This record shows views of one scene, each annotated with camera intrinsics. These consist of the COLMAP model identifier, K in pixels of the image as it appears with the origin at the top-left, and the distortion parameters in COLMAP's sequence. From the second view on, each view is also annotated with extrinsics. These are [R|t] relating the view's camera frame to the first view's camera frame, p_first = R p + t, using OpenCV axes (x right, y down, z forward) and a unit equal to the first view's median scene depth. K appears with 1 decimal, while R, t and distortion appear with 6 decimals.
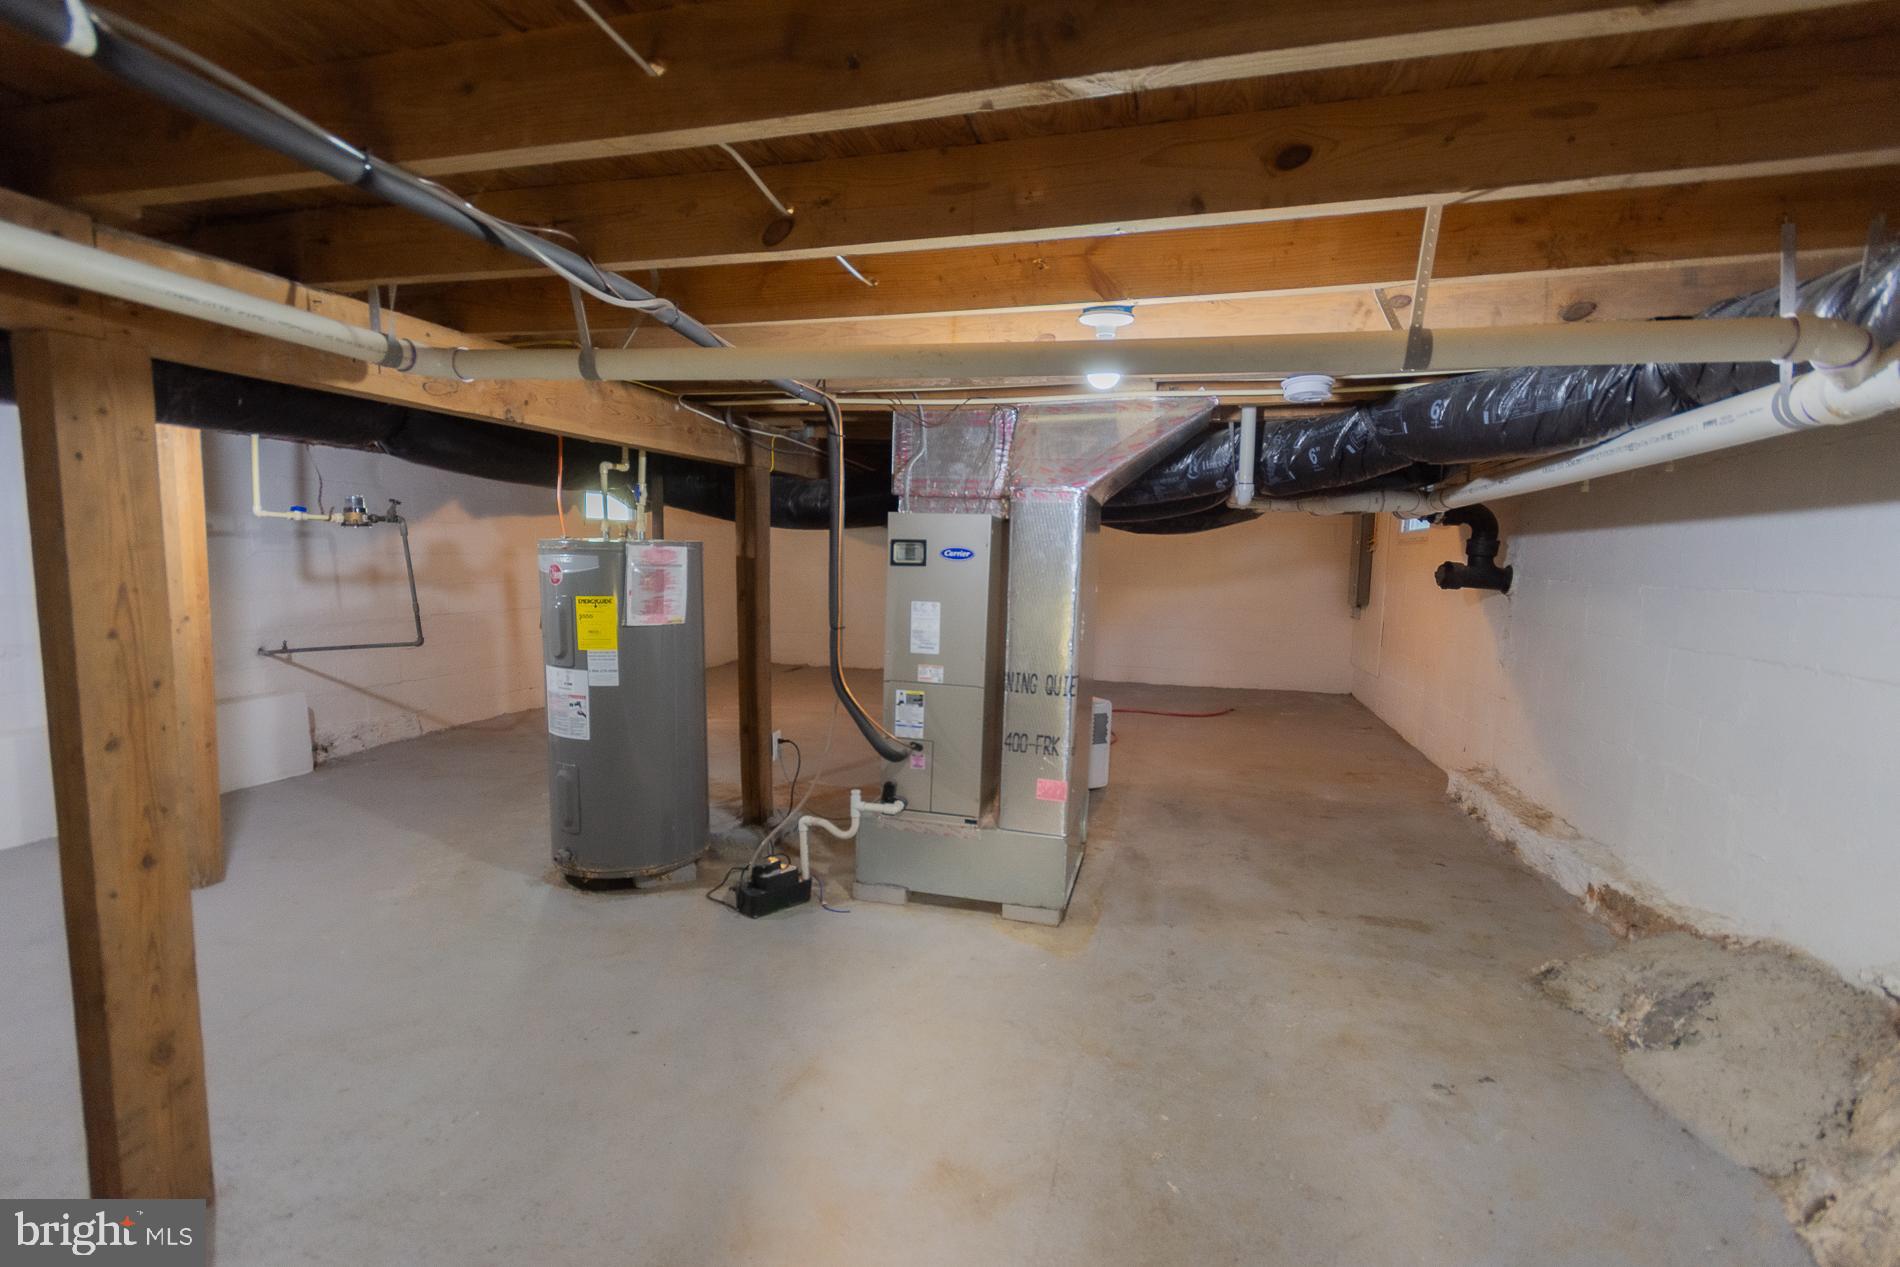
lens RADIAL K [[848.2, 0, 951.3], [0, 848.2, 640.5], [0, 0, 1]] dist [0.002271, 0.000052]
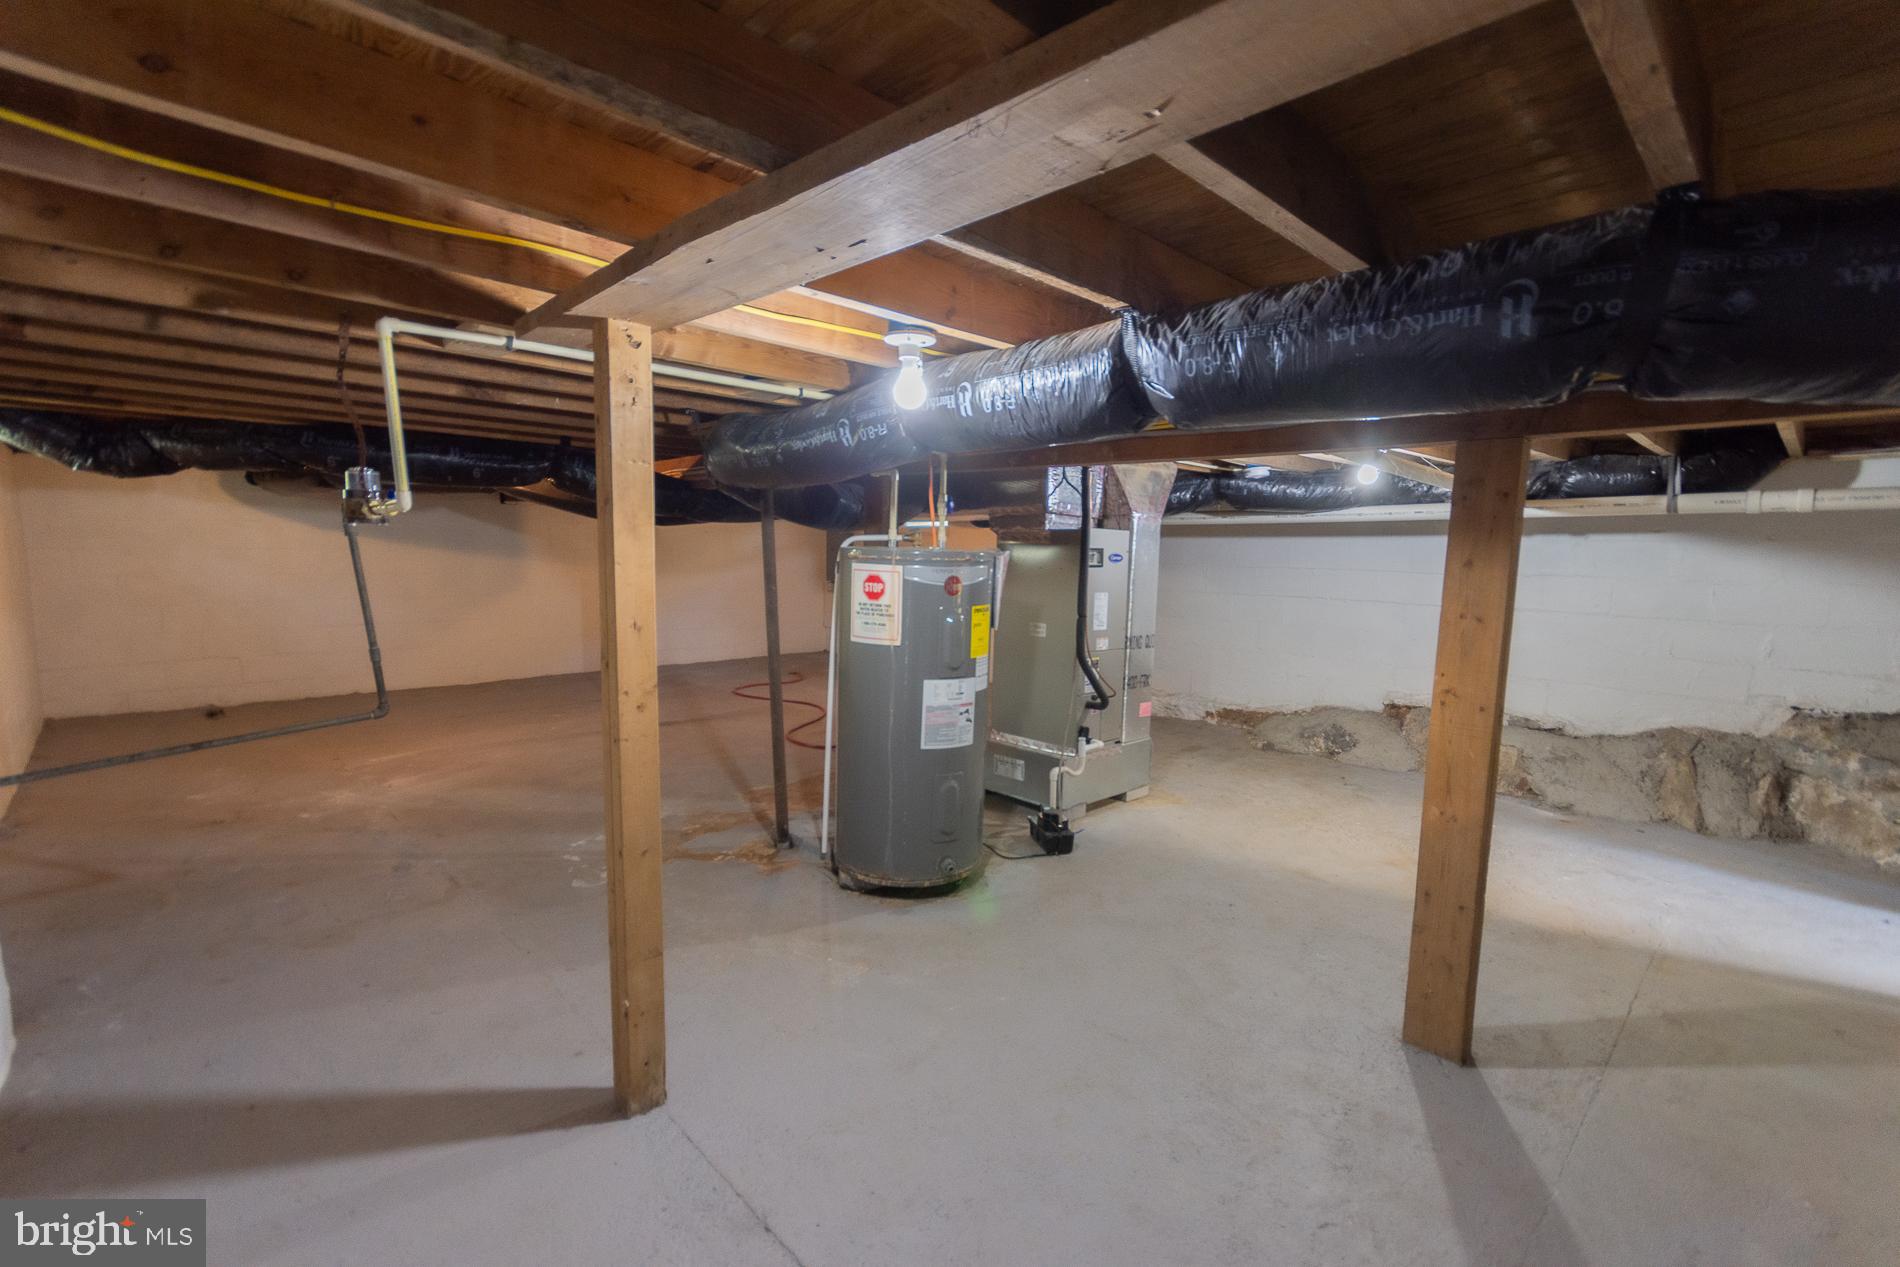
lens RADIAL K [[848.2, 0, 951.3], [0, 848.2, 640.5], [0, 0, 1]] dist [0.002271, 0.000052]
pose [[0.510439, -0.105864, 0.853373, -1.336944], [0.075099, 0.994089, 0.078400, -0.094498], [-0.856629, 0.024069, 0.515372, 0.488056]]
